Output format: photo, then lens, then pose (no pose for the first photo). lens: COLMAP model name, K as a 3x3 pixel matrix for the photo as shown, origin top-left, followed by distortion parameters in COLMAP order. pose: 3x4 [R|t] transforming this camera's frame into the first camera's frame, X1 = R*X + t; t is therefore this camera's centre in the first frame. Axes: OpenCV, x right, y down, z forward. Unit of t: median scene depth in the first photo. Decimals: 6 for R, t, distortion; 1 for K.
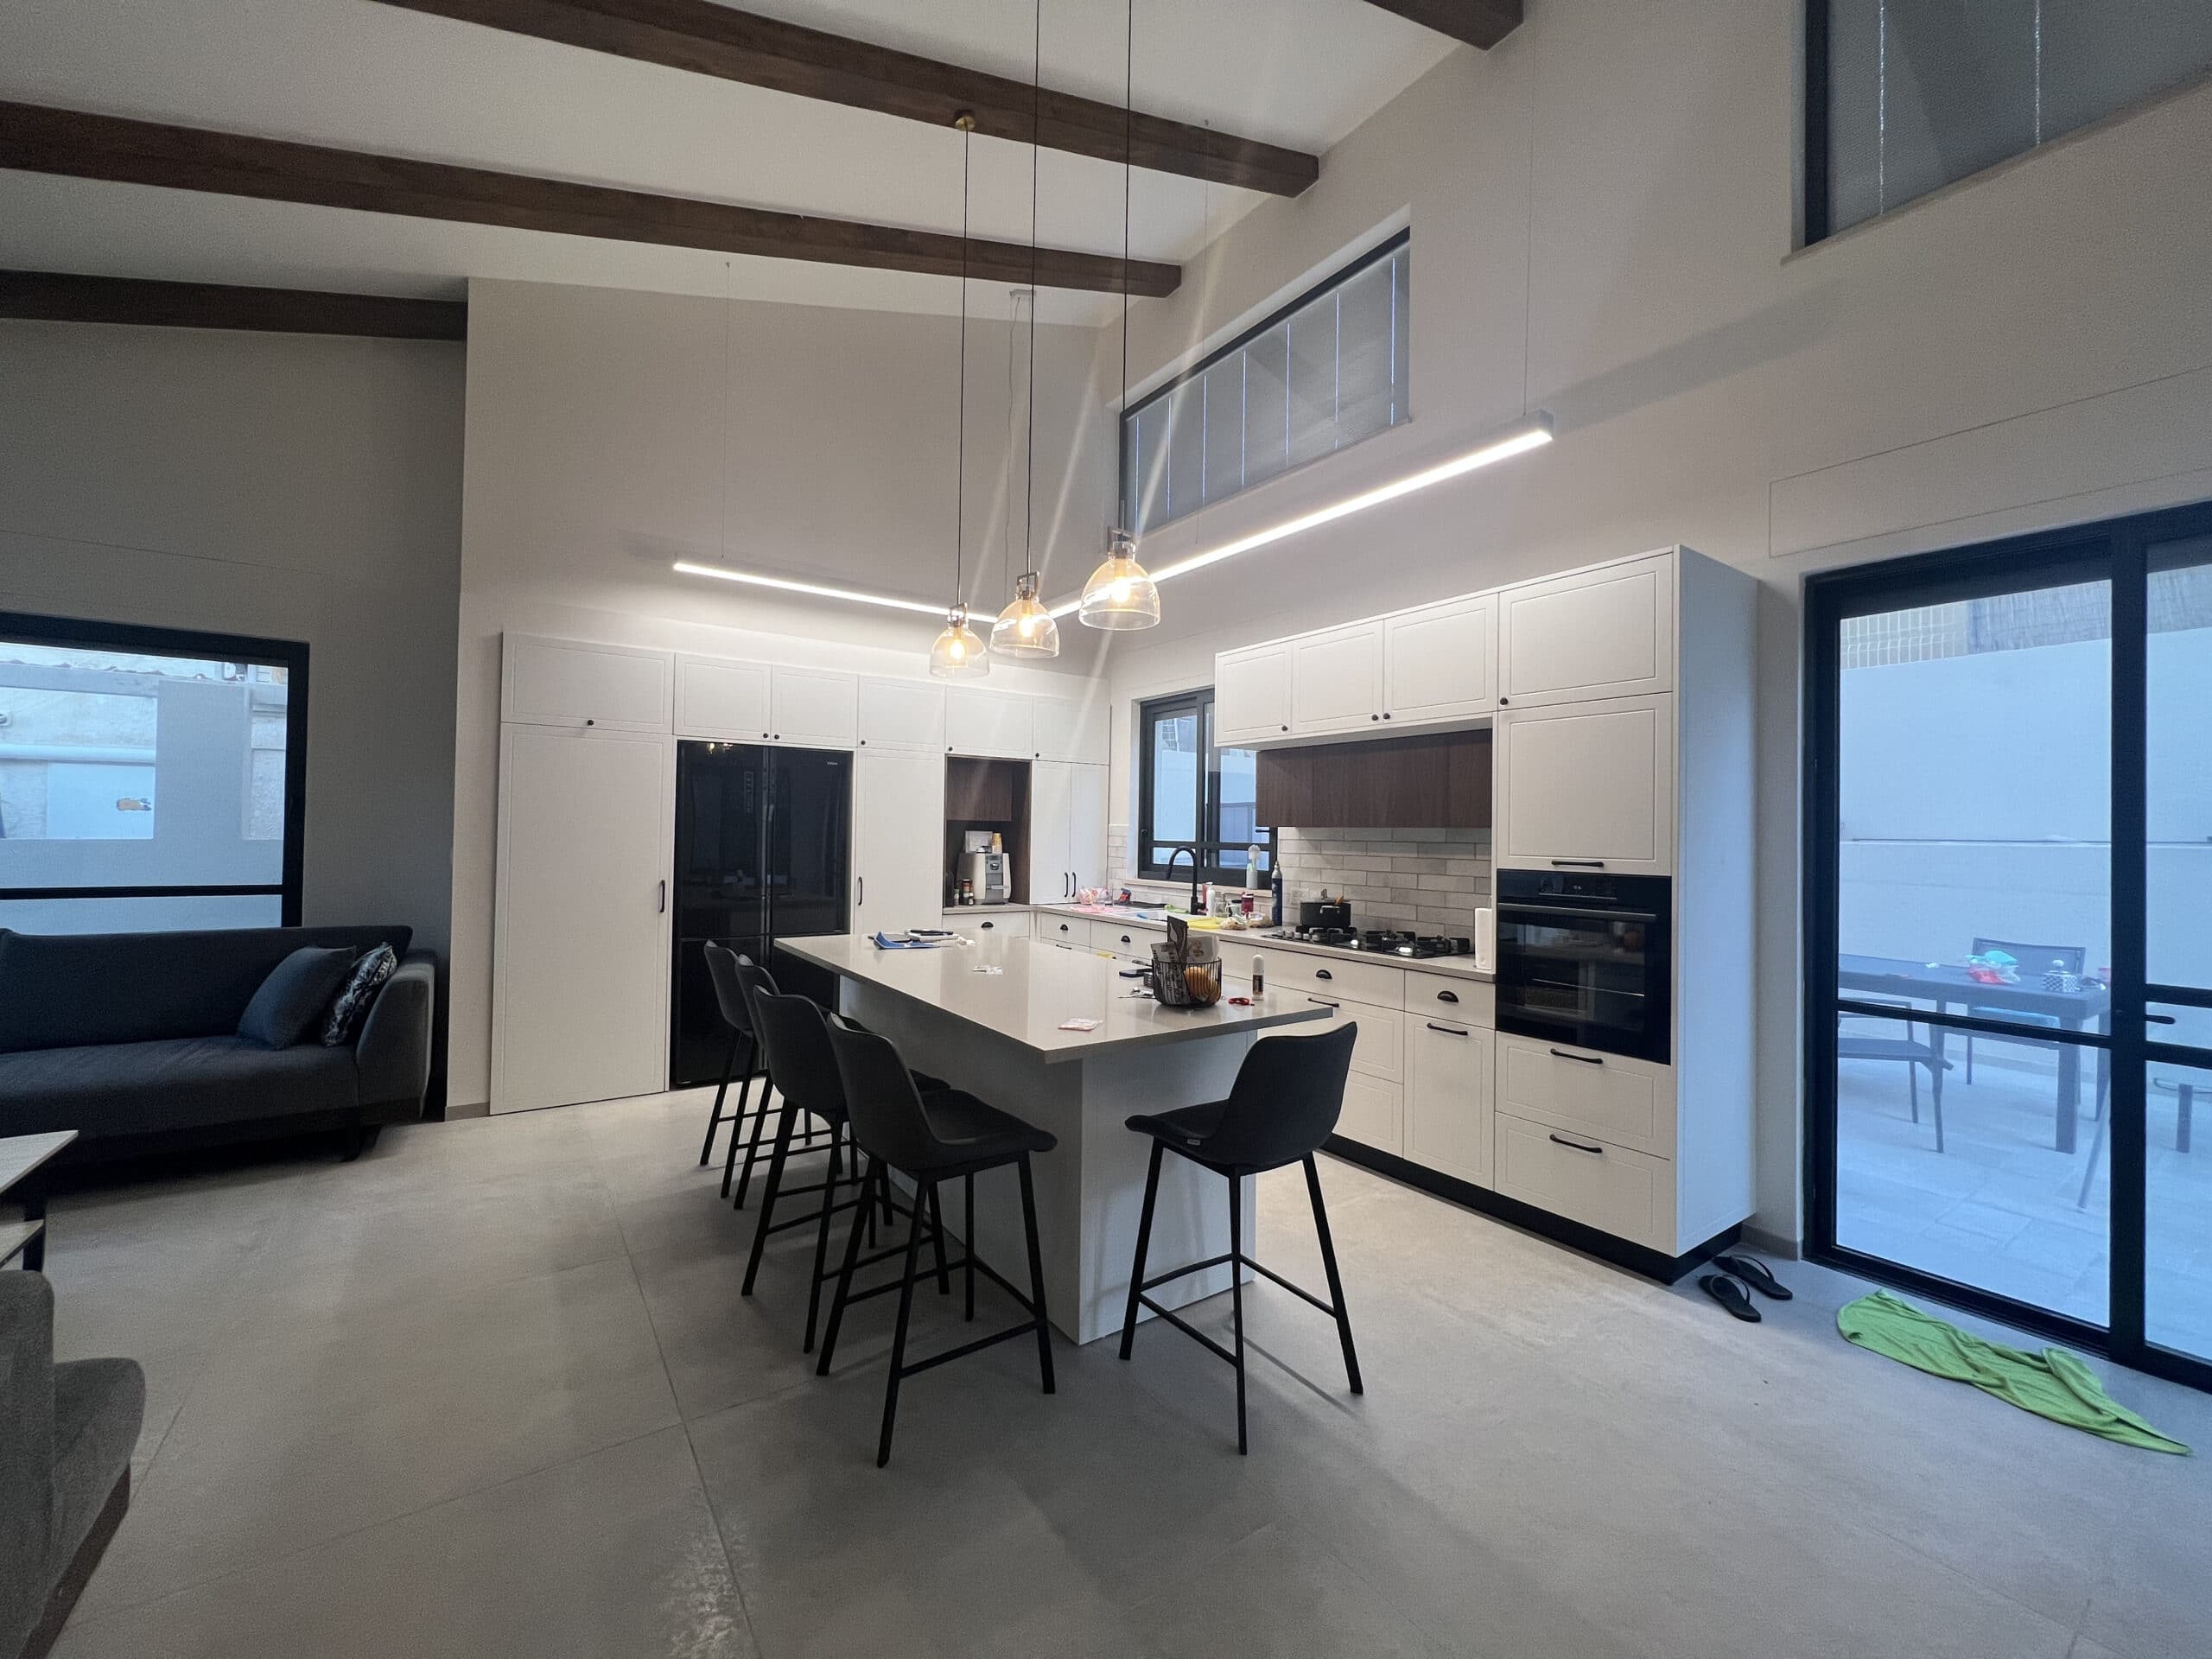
lens RADIAL K [[891.3, 0, 1116.4], [0, 891.3, 828.3], [0, 0, 1]] dist [-0.007272, 0.001004]
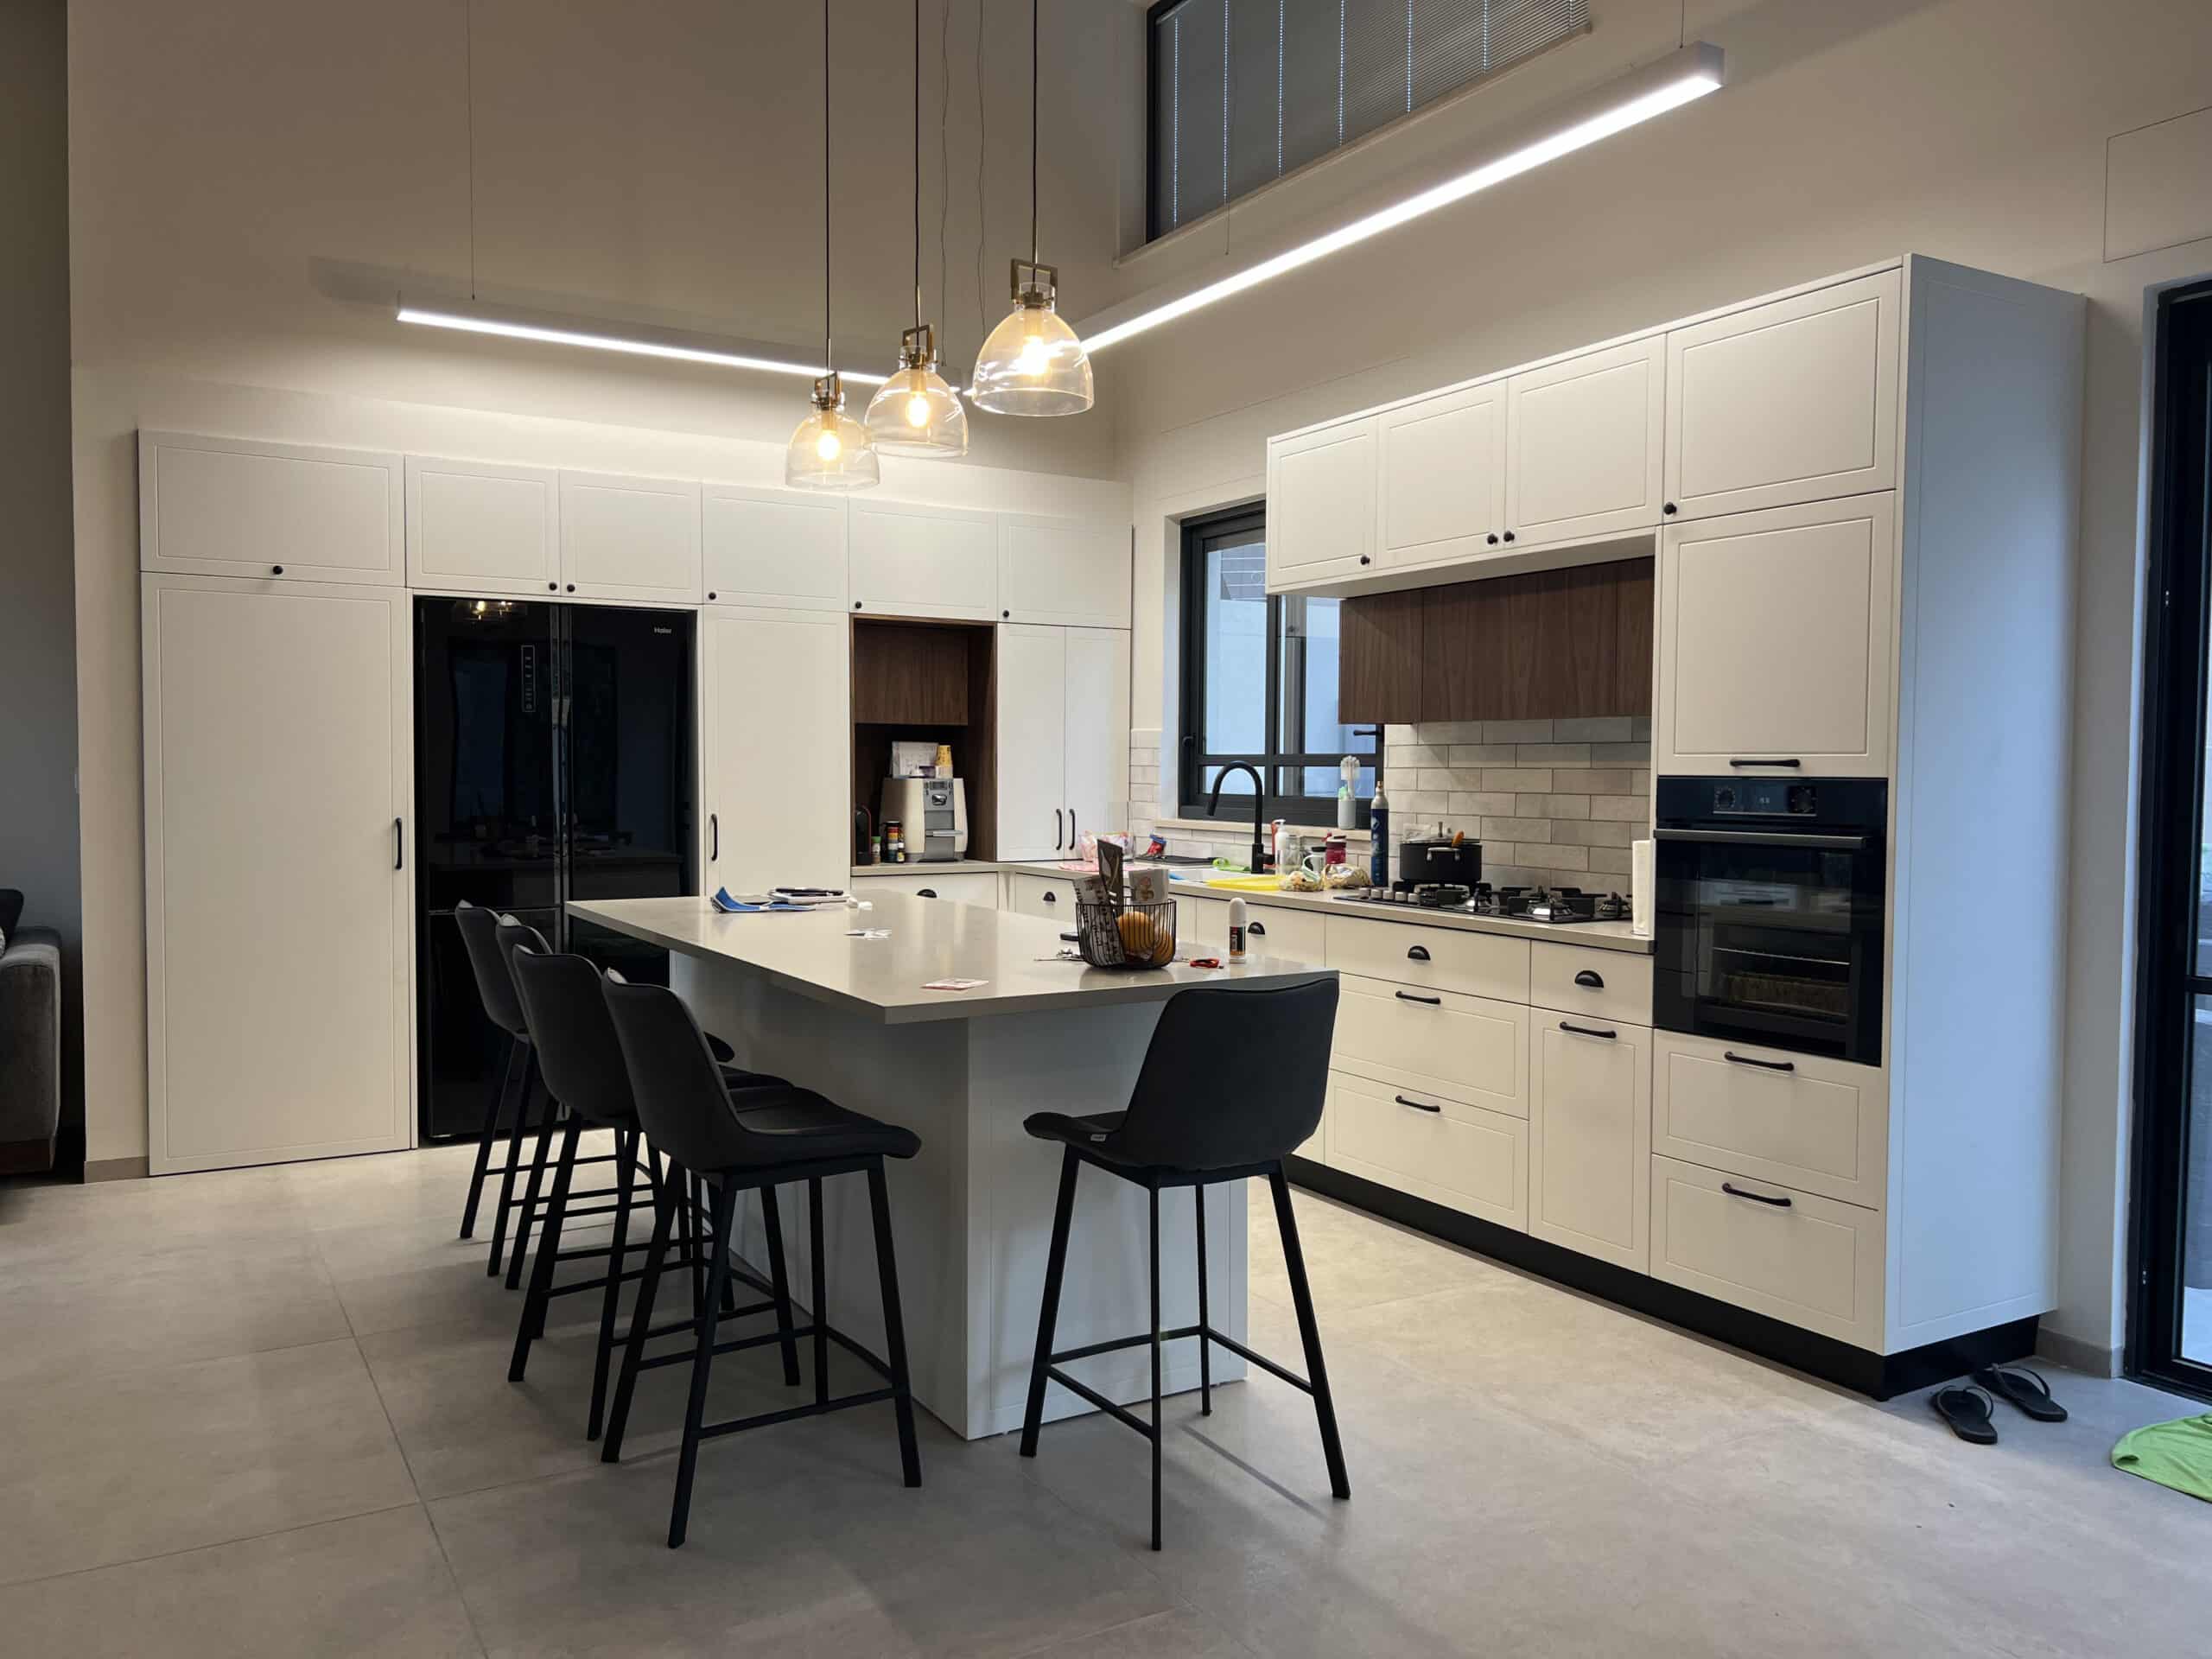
lens RADIAL K [[1622.6, 0, 1104.5], [0, 1622.6, 833.6], [0, 0, 1]] dist [0.048289, -0.054309]
pose [[0.997267, -0.007392, -0.073513, 0.125573], [0.011176, 0.998626, 0.051190, 0.024252], [0.073034, -0.051871, 0.995980, -0.200970]]
